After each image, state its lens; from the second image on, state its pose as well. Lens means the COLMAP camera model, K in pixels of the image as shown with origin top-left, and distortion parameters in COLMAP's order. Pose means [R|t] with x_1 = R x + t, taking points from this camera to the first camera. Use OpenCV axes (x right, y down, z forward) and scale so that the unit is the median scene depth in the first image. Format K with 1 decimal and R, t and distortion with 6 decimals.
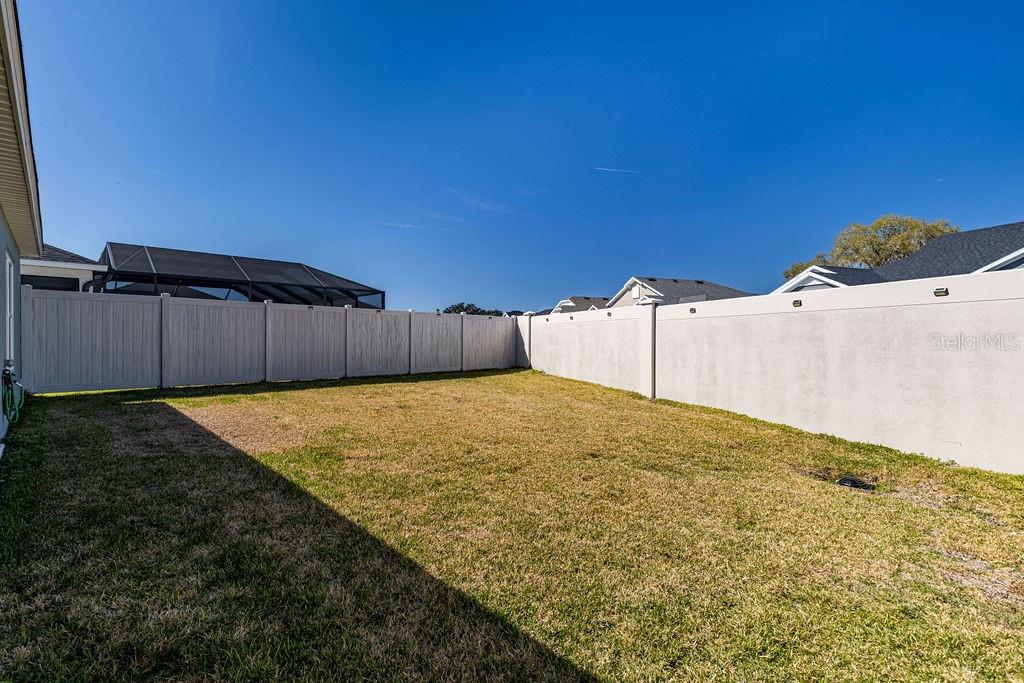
lens RADIAL K [[459.3, 0, 509.4], [0, 459.3, 338.8], [0, 0, 1]] dist [0.003738, 0.000222]
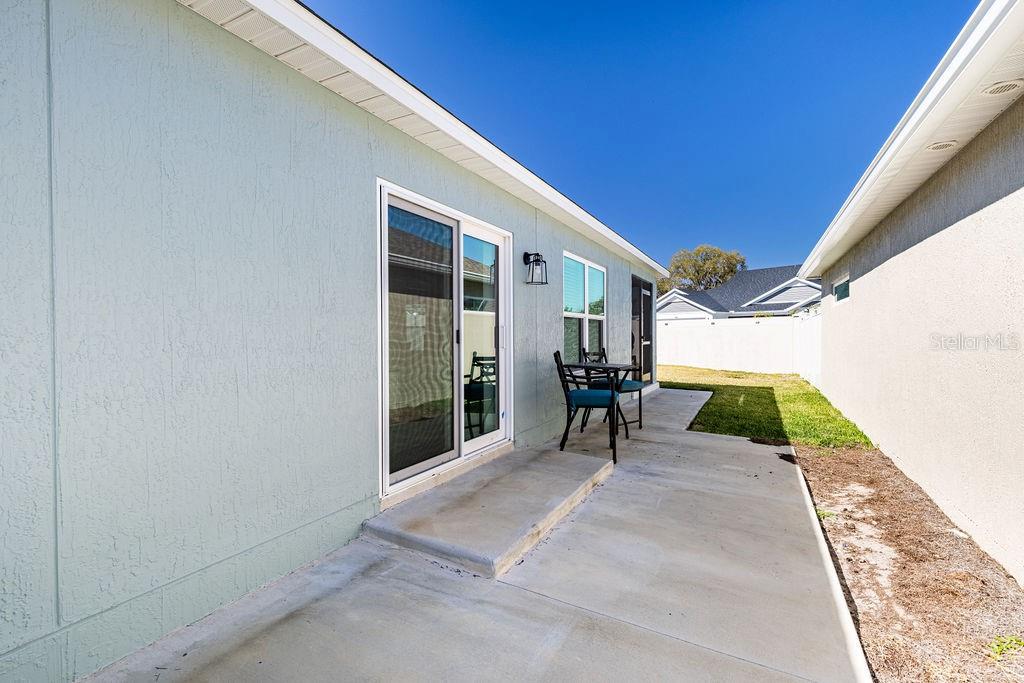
lens RADIAL K [[459.3, 0, 509.1], [0, 459.3, 339.6], [0, 0, 1]] dist [0.003738, 0.000222]
pose [[0.953801, -0.008441, 0.300320, -0.778572], [0.006321, 0.999948, 0.008029, -0.005679], [-0.300372, -0.005759, 0.953805, -0.718215]]
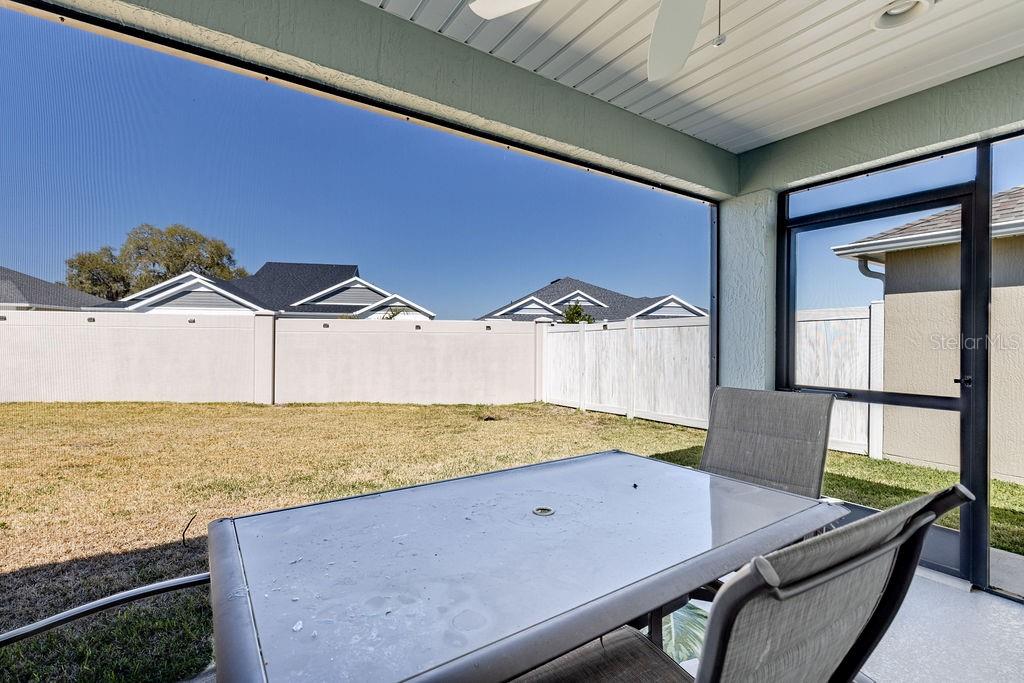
lens RADIAL K [[459.3, 0, 511.0], [0, 459.3, 340.6], [0, 0, 1]] dist [0.003738, 0.000222]
pose [[0.187332, -0.001927, 0.982295, -0.521727], [-0.004413, 0.999986, 0.002803, -0.020583], [-0.982287, -0.004860, 0.187321, 0.214291]]
